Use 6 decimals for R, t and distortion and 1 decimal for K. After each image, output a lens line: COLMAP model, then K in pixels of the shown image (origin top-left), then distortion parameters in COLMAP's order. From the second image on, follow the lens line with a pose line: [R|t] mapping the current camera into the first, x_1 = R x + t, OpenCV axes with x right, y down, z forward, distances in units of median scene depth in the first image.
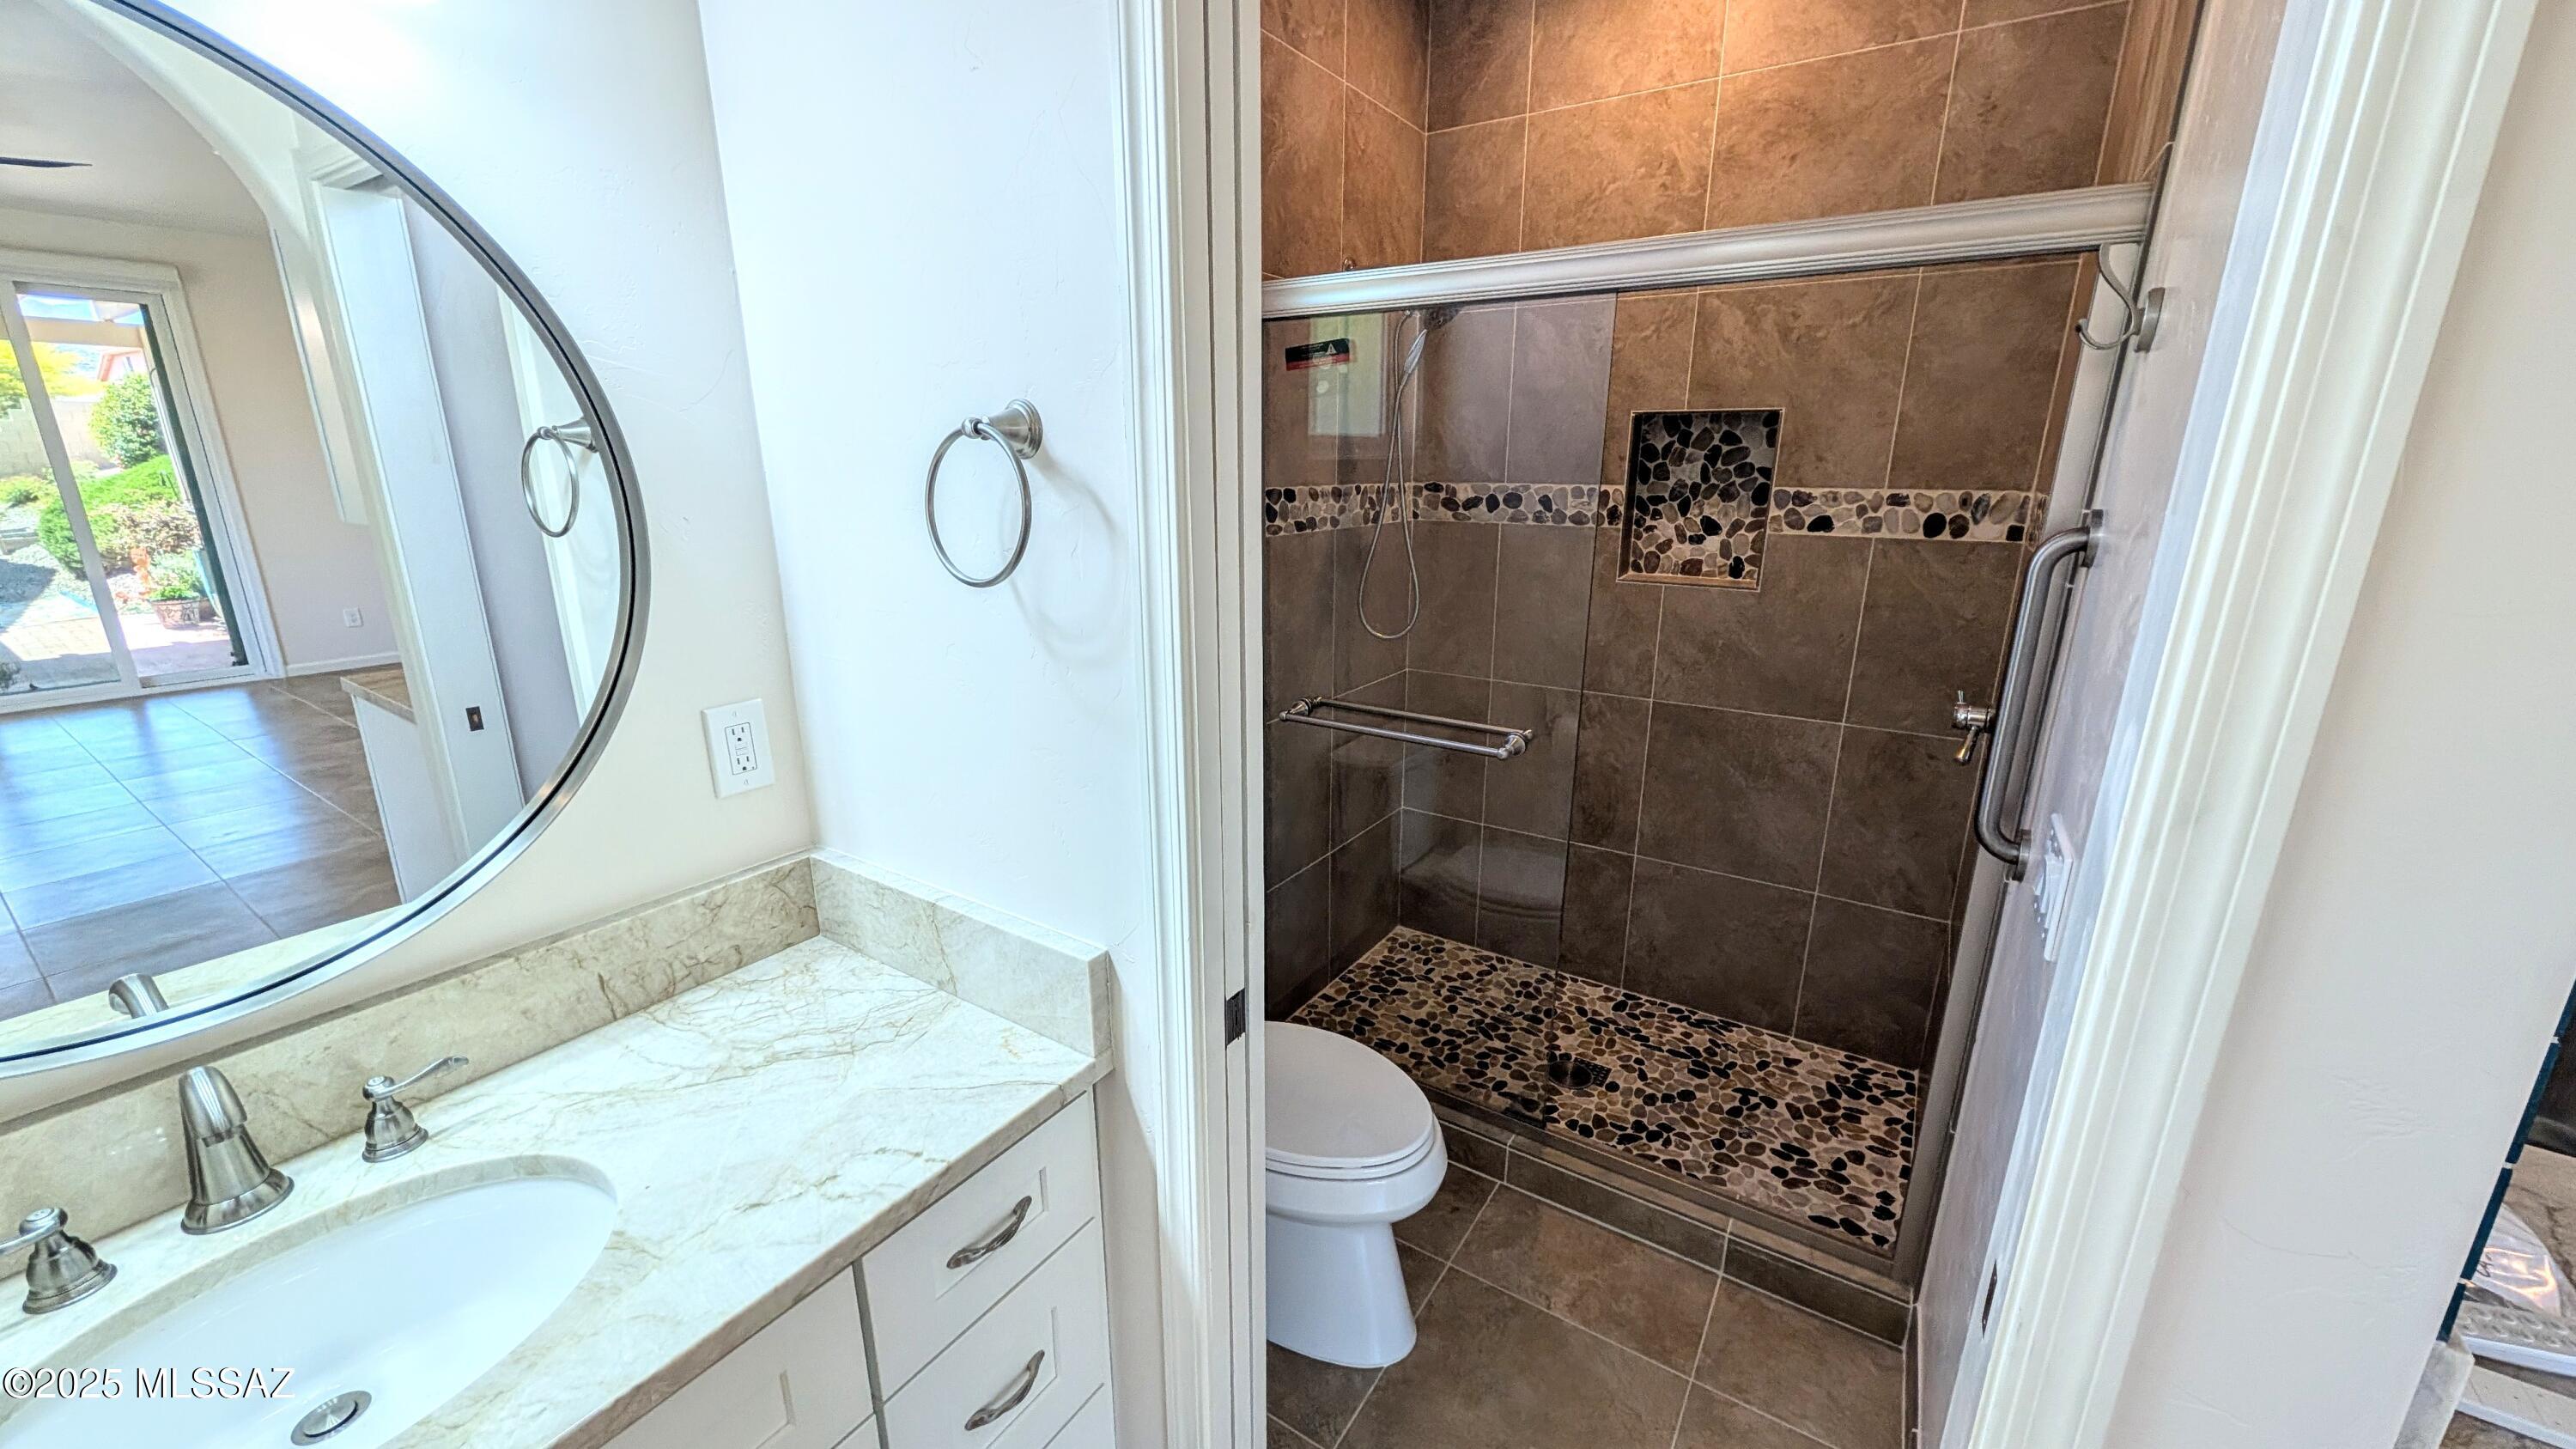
lens RADIAL K [[962.8, 0, 1288.0], [0, 962.8, 724.5], [0, 0, 1]] dist [-0.001417, -0.000184]
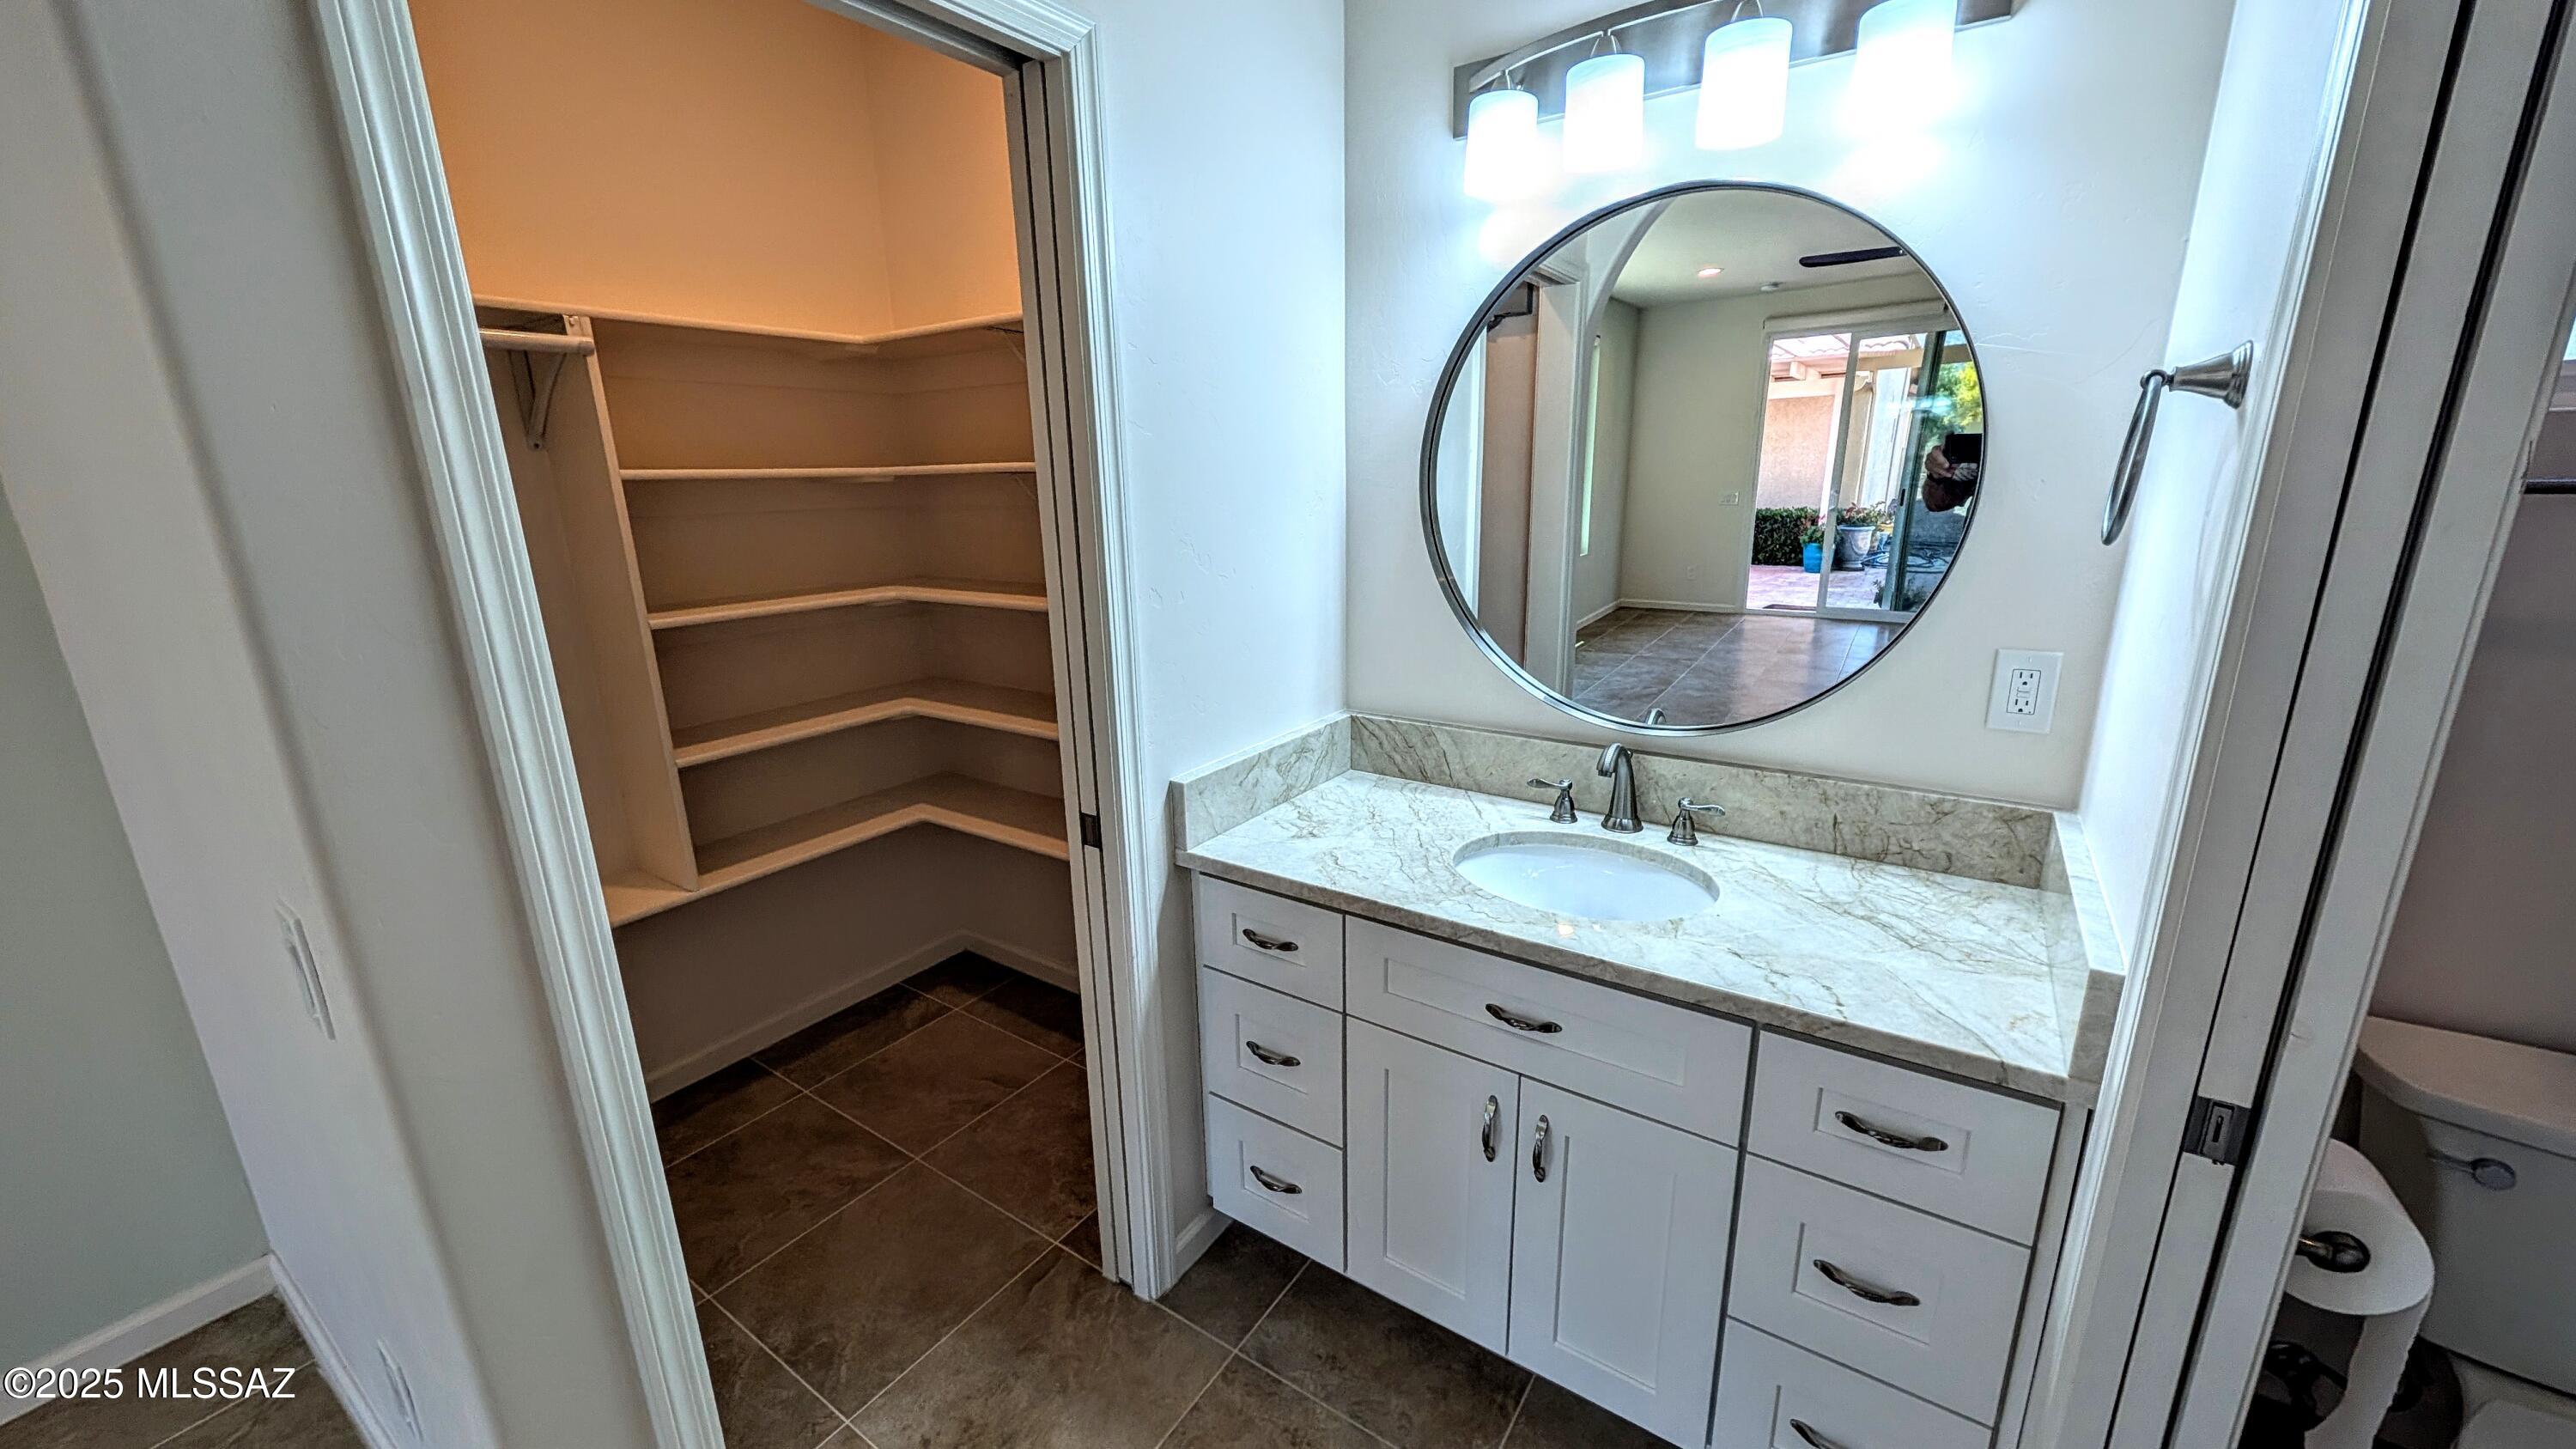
lens RADIAL K [[962.8, 0, 1288.0], [0, 962.8, 724.5], [0, 0, 1]] dist [-0.001417, -0.000184]
pose [[-0.020803, 0.249929, -0.968041, 0.597029], [-0.247374, 0.936857, 0.247194, -0.004254], [0.968697, 0.244610, 0.042337, 0.169559]]
